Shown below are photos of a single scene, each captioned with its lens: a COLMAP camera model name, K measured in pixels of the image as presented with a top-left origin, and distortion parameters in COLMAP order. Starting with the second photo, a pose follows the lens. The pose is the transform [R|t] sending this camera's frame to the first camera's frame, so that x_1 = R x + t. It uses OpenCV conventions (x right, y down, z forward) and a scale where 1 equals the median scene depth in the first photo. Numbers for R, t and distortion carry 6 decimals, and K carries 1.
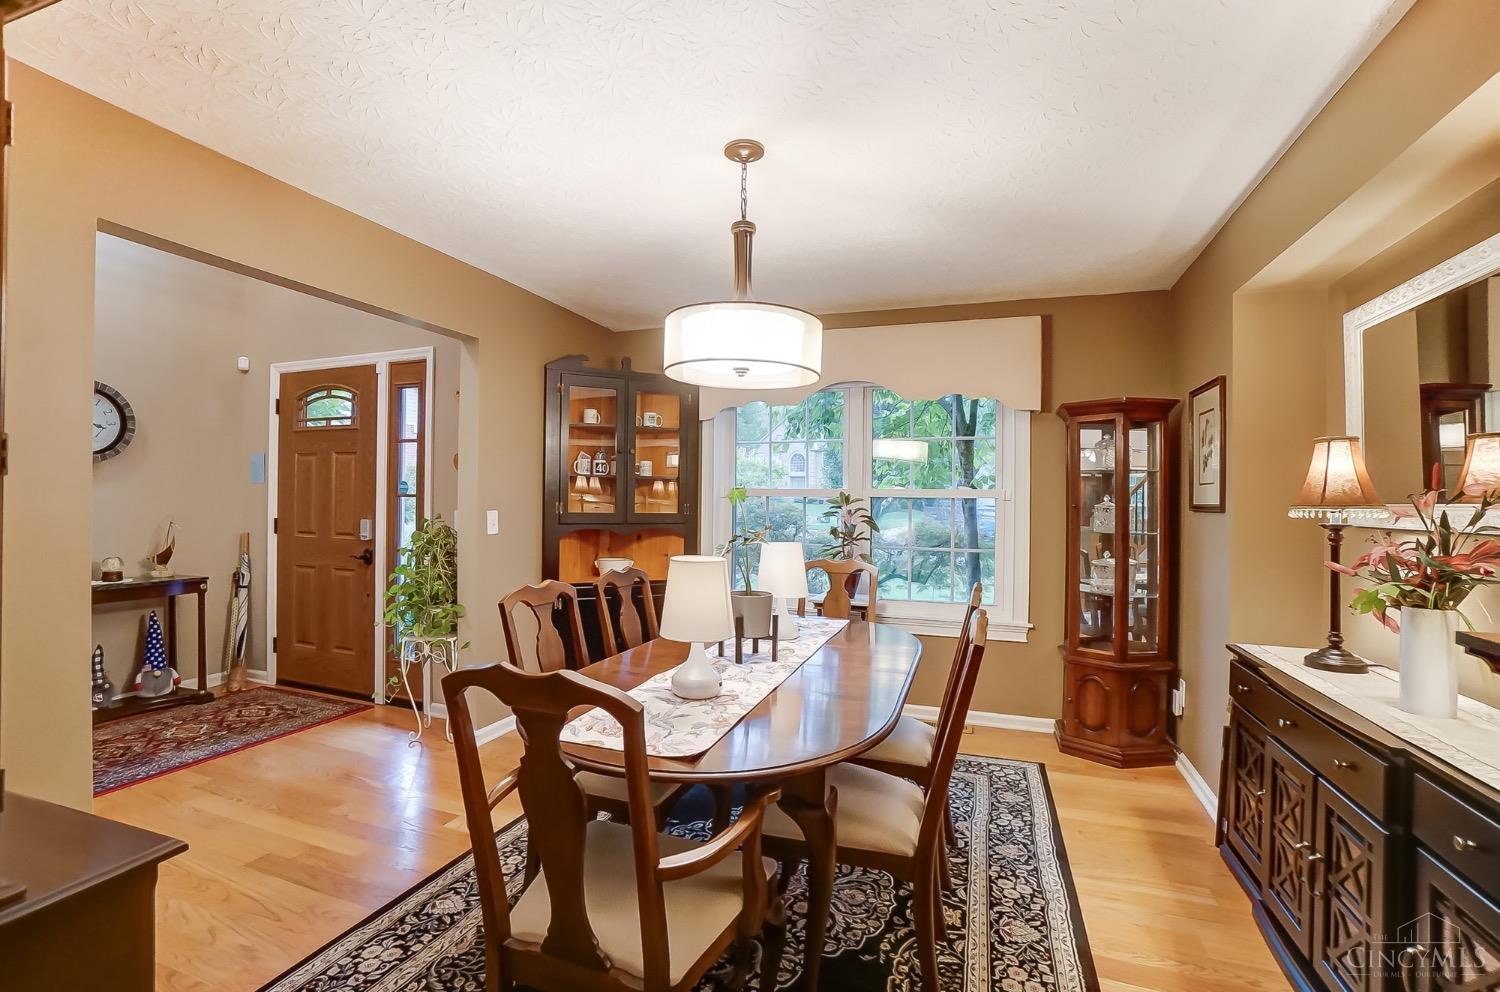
lens RADIAL K [[673.5, 0, 731.2], [0, 673.5, 493.6], [0, 0, 1]] dist [-0.062958, 0.023668]
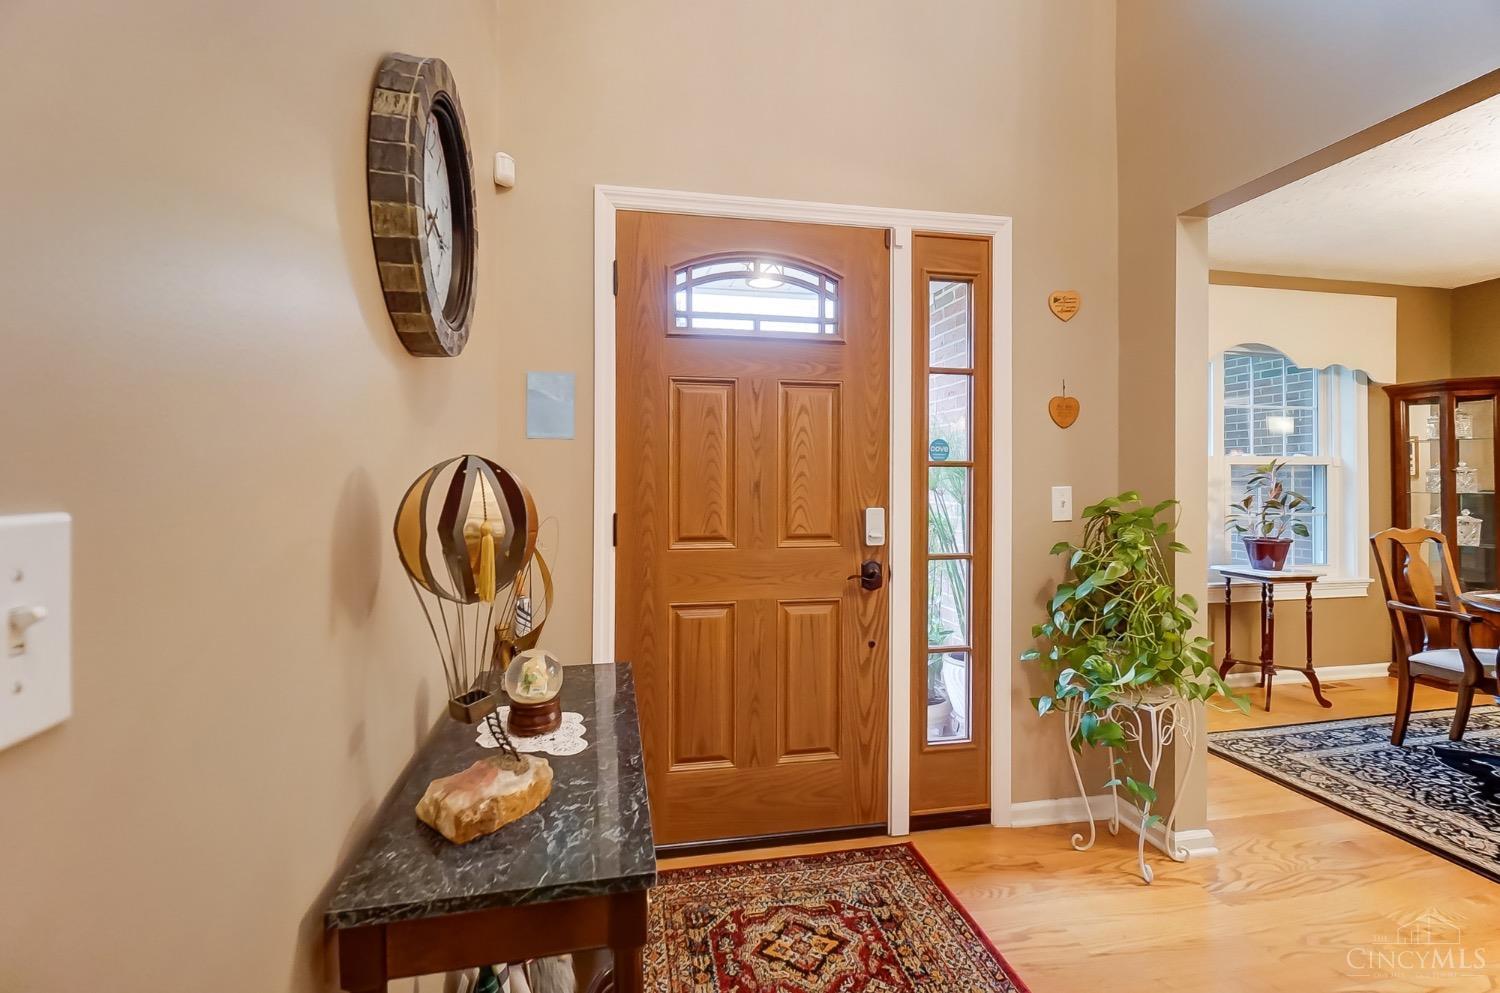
lens RADIAL K [[661.1, 0, 751.5], [0, 661.1, 474.6], [0, 0, 1]] dist [-0.001132, -0.000221]
pose [[0.845579, -0.011544, 0.533725, -0.960513], [0.006901, 0.999919, 0.010694, 0.004147], [-0.533805, -0.005360, 0.845590, 0.607457]]
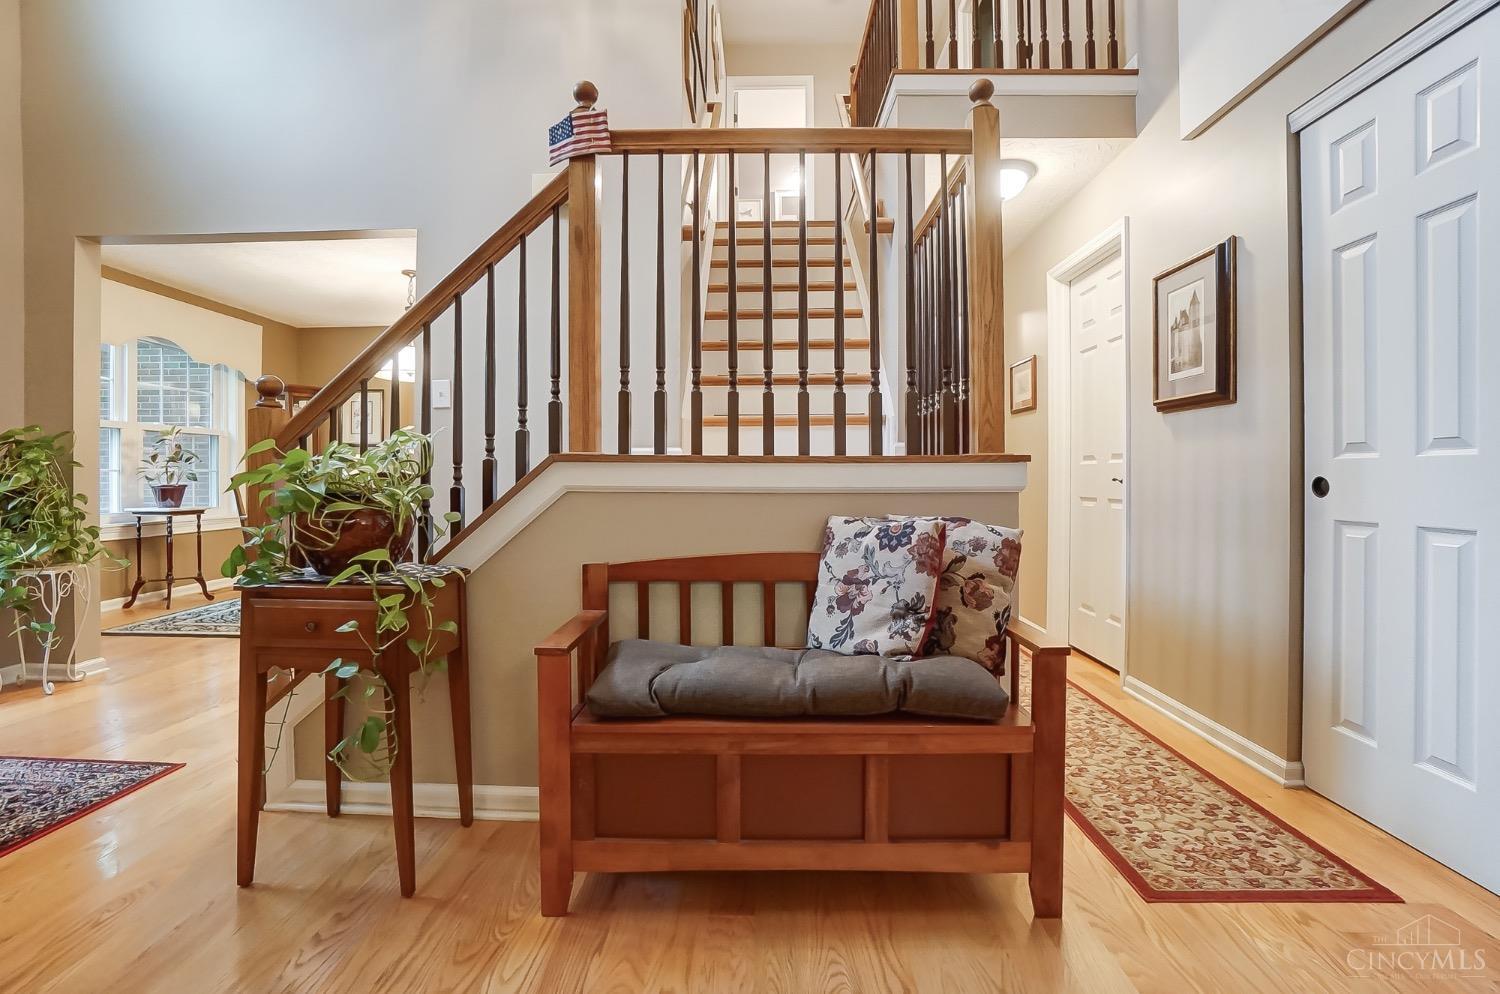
lens RADIAL K [[661.0, 0, 746.3], [0, 661.0, 480.9], [0, 0, 1]] dist [-0.058378, 0.015055]
pose [[-0.331272, -0.021118, 0.943299, -1.360601], [-0.014456, 0.999746, 0.017305, 0.068086], [-0.943425, -0.007903, -0.331493, 0.365713]]
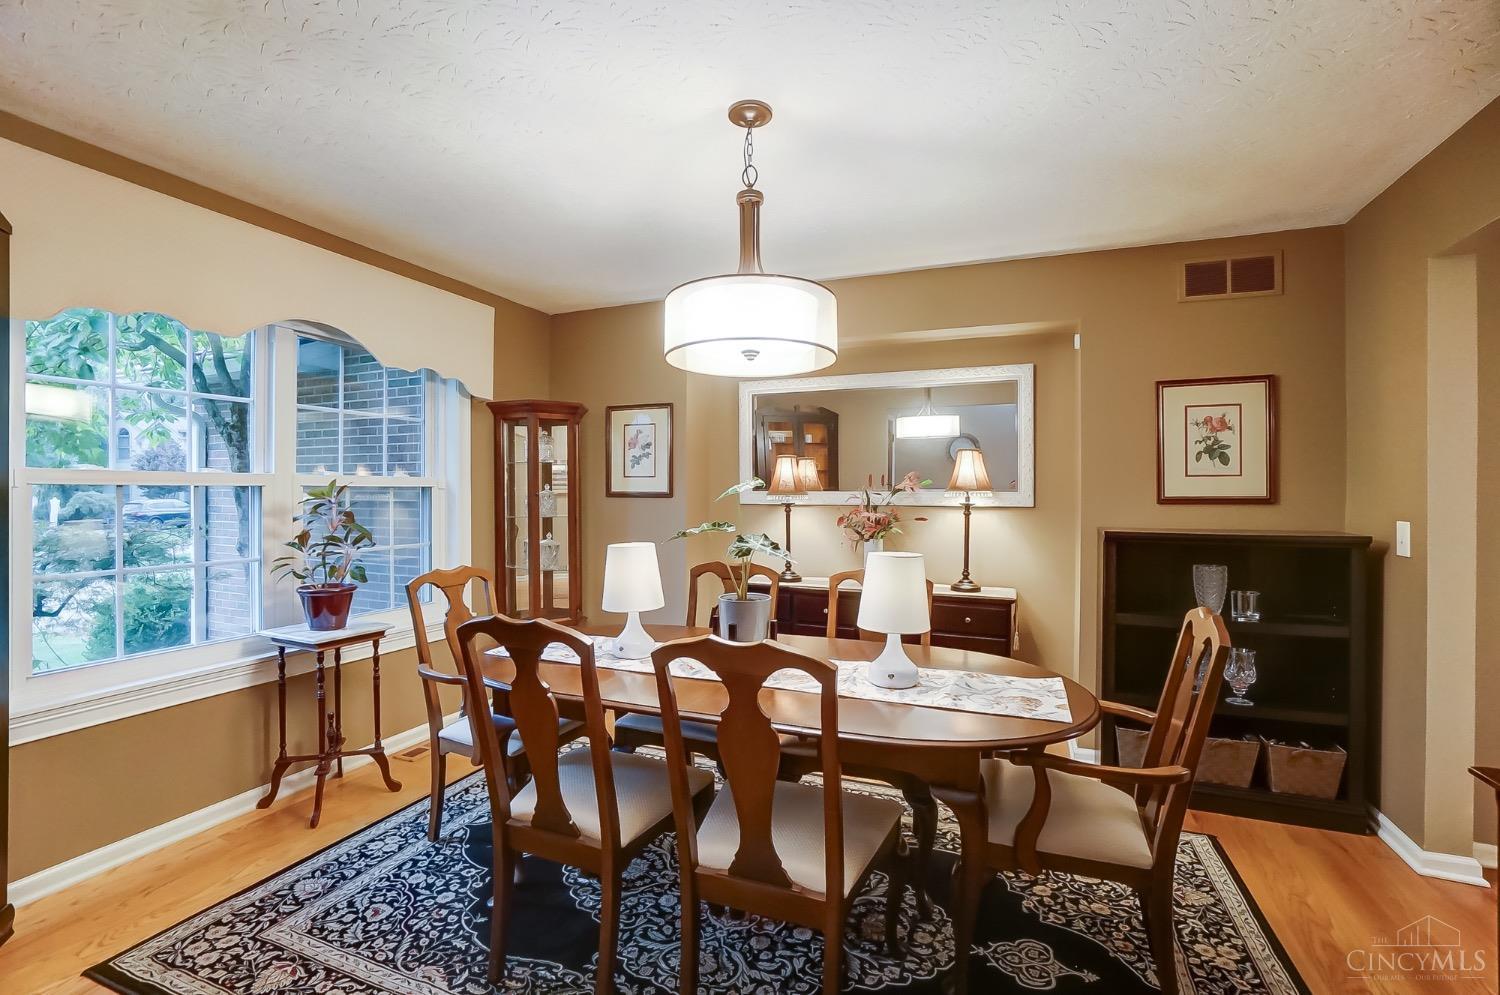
lens RADIAL K [[652.4, 0, 753.7], [0, 652.4, 494.8], [0, 0, 1]] dist [-0.012625, 0.000639]
pose [[0.024246, -0.019665, 0.999513, -0.494505], [-0.008808, 0.999764, 0.019884, -0.004822], [-0.999667, -0.009286, 0.024067, 0.541587]]
